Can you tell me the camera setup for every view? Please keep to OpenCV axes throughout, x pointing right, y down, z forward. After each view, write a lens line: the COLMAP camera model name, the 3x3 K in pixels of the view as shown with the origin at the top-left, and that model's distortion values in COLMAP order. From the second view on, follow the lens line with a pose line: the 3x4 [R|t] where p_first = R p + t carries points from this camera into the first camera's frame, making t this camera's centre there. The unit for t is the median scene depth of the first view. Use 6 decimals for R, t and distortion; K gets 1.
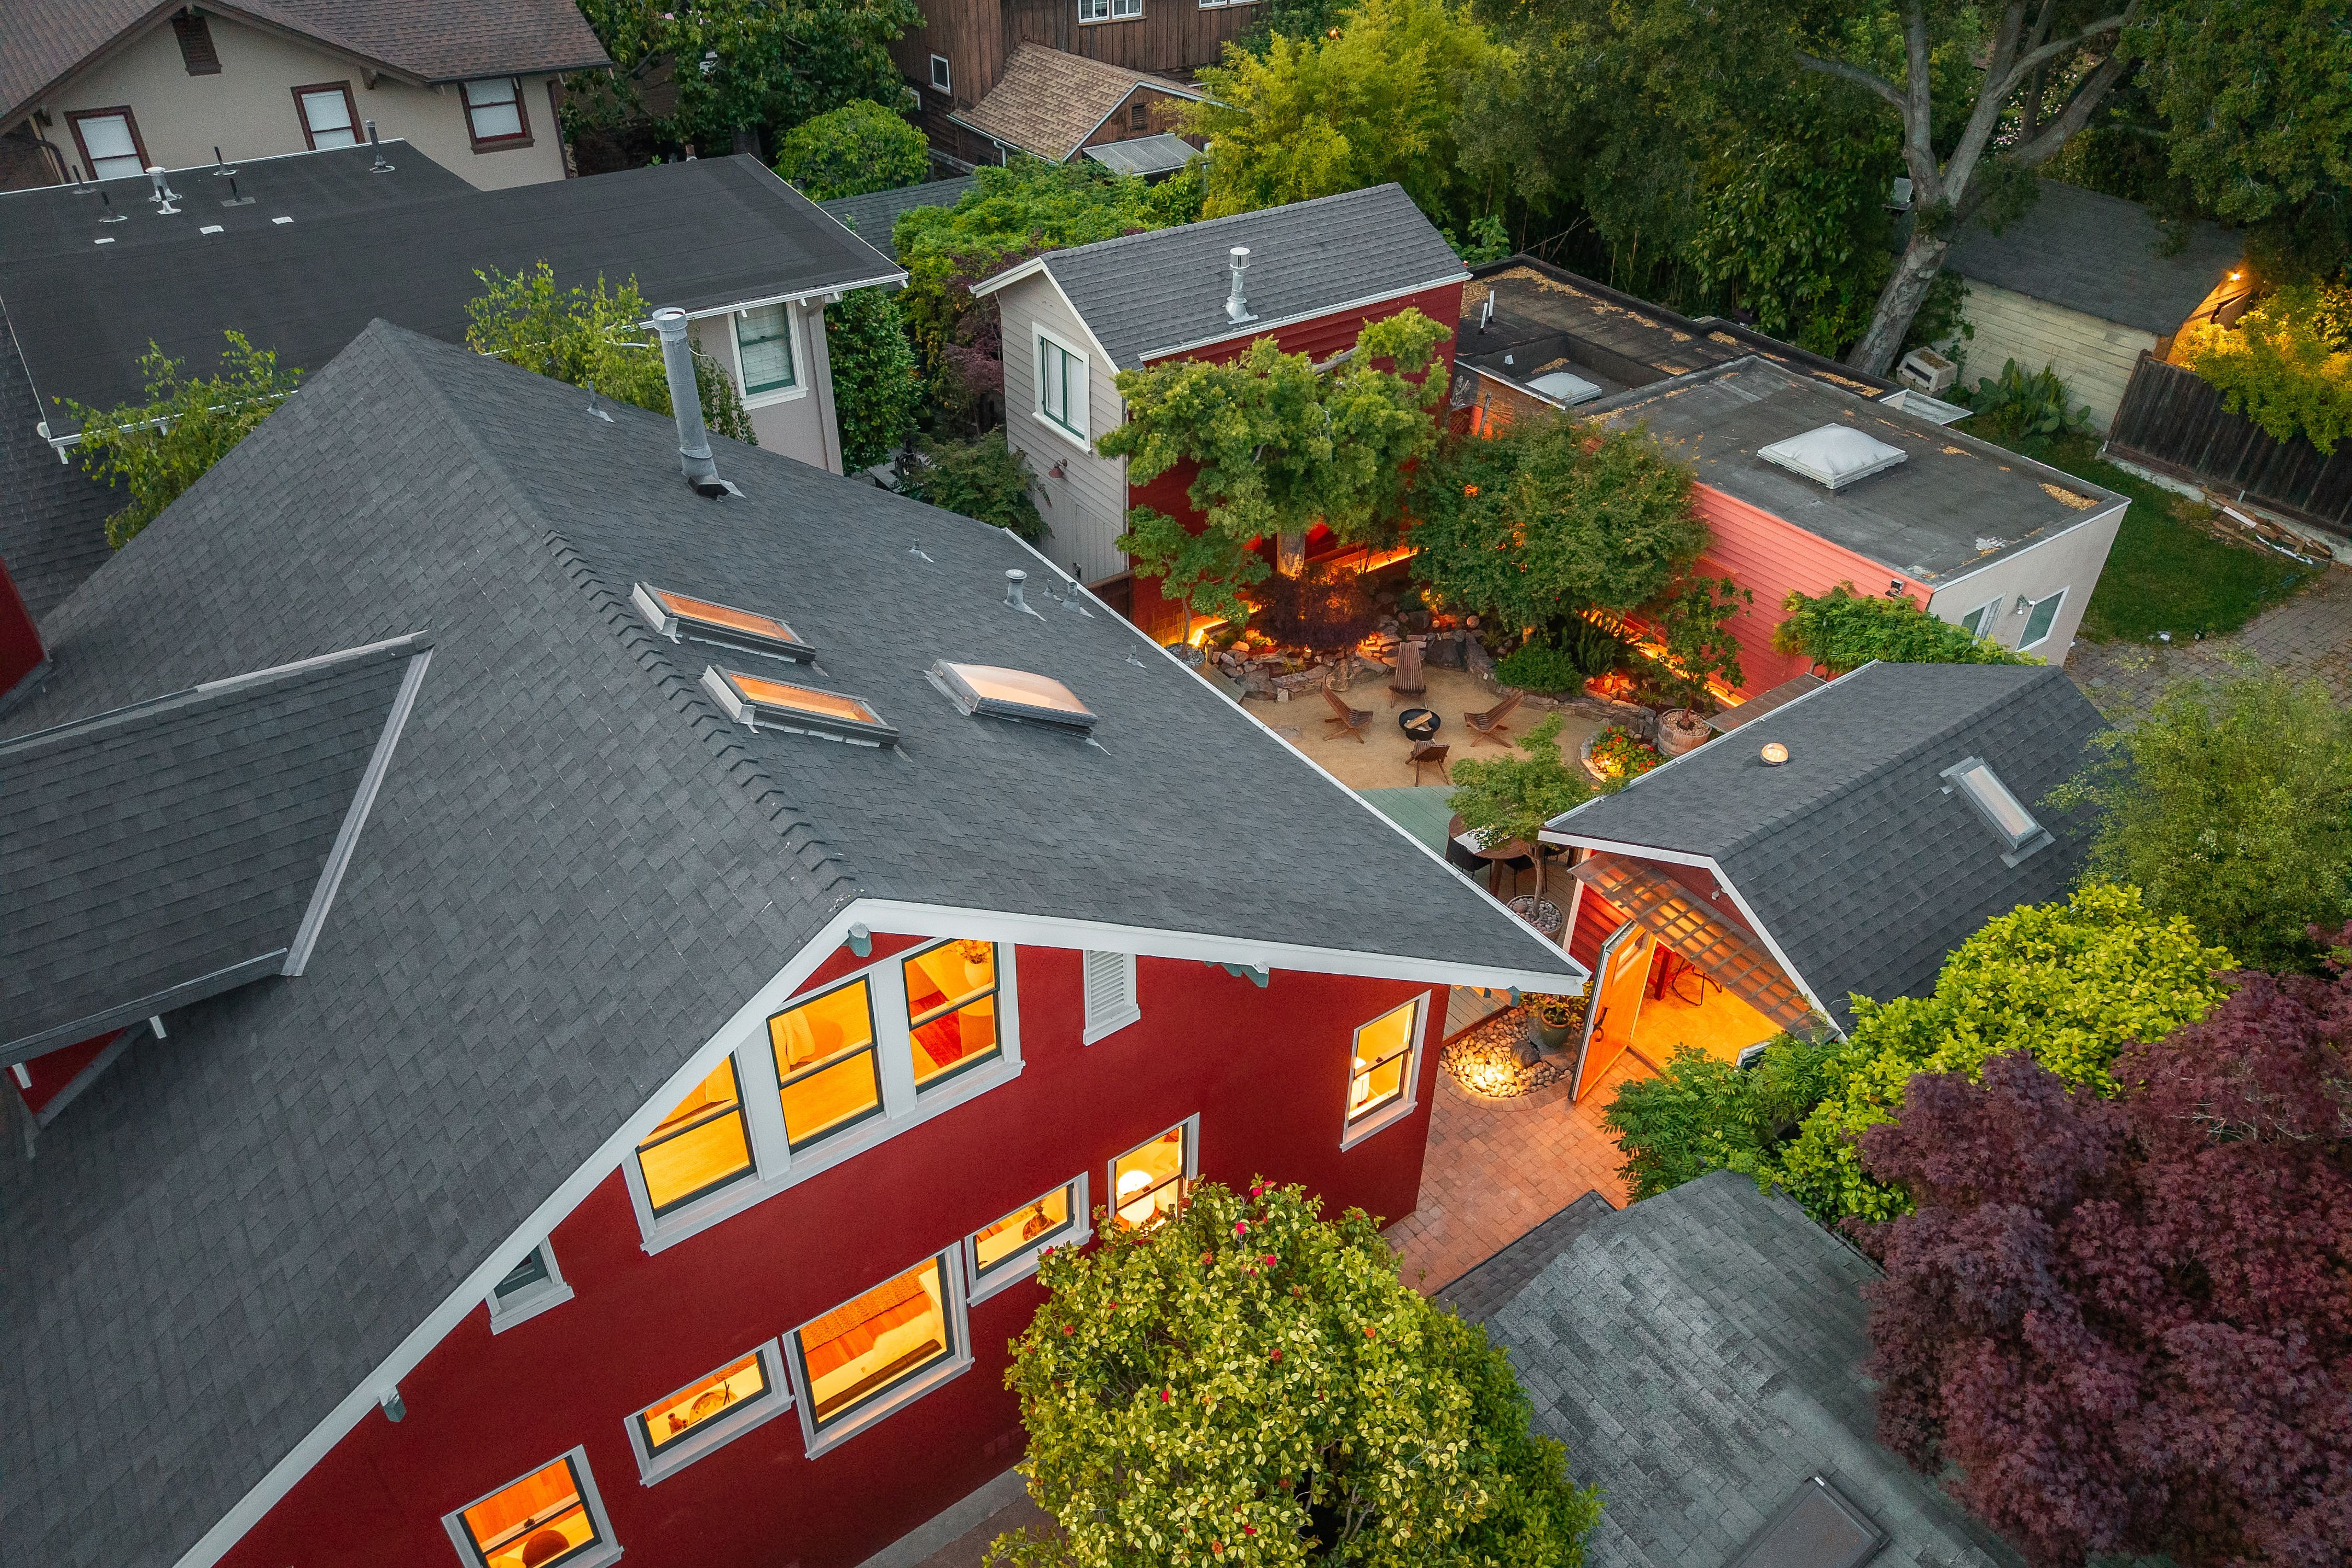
lens RADIAL K [[1582.1, 0, 1171.7], [0, 1582.1, 784.9], [0, 0, 1]] dist [0.062915, -0.088219]
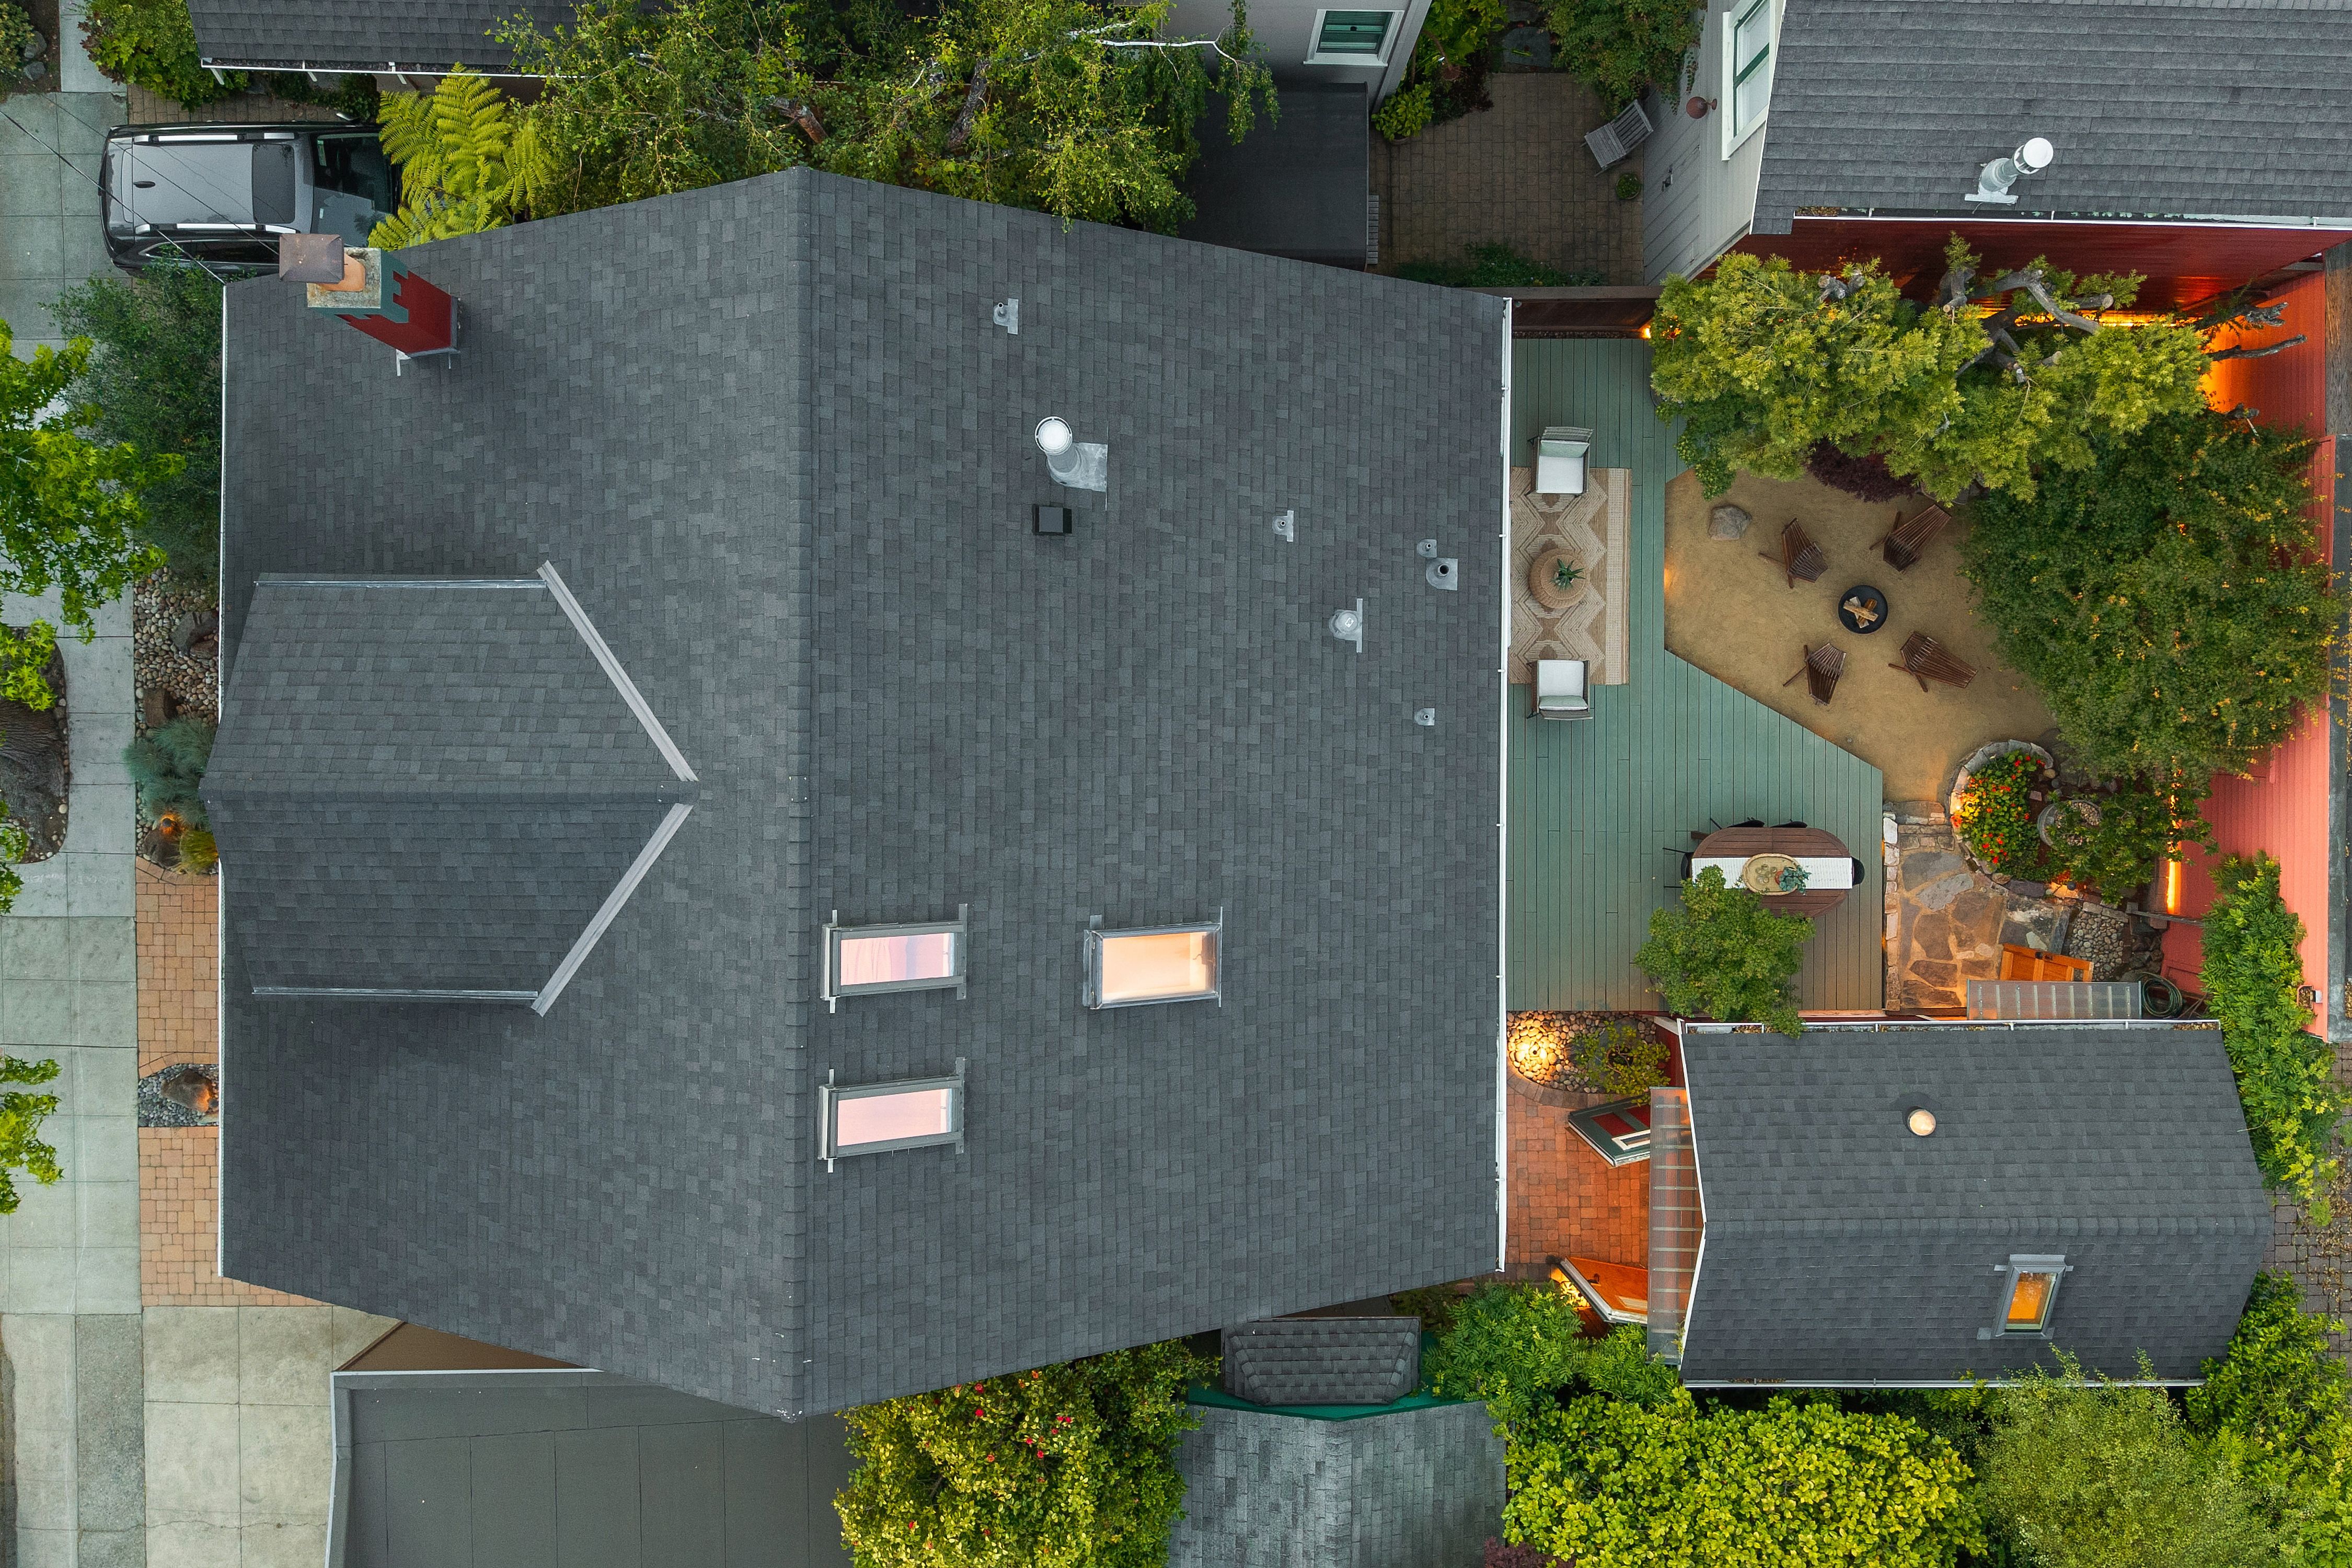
lens RADIAL K [[1820.2, 0, 1183.2], [0, 1820.2, 781.0], [0, 0, 1]] dist [0.002184, -0.000595]
pose [[0.813827, 0.581050, 0.008080, -0.110632], [-0.352294, 0.482275, 0.802060, -0.754820], [0.462140, -0.655585, 0.597189, 0.222671]]
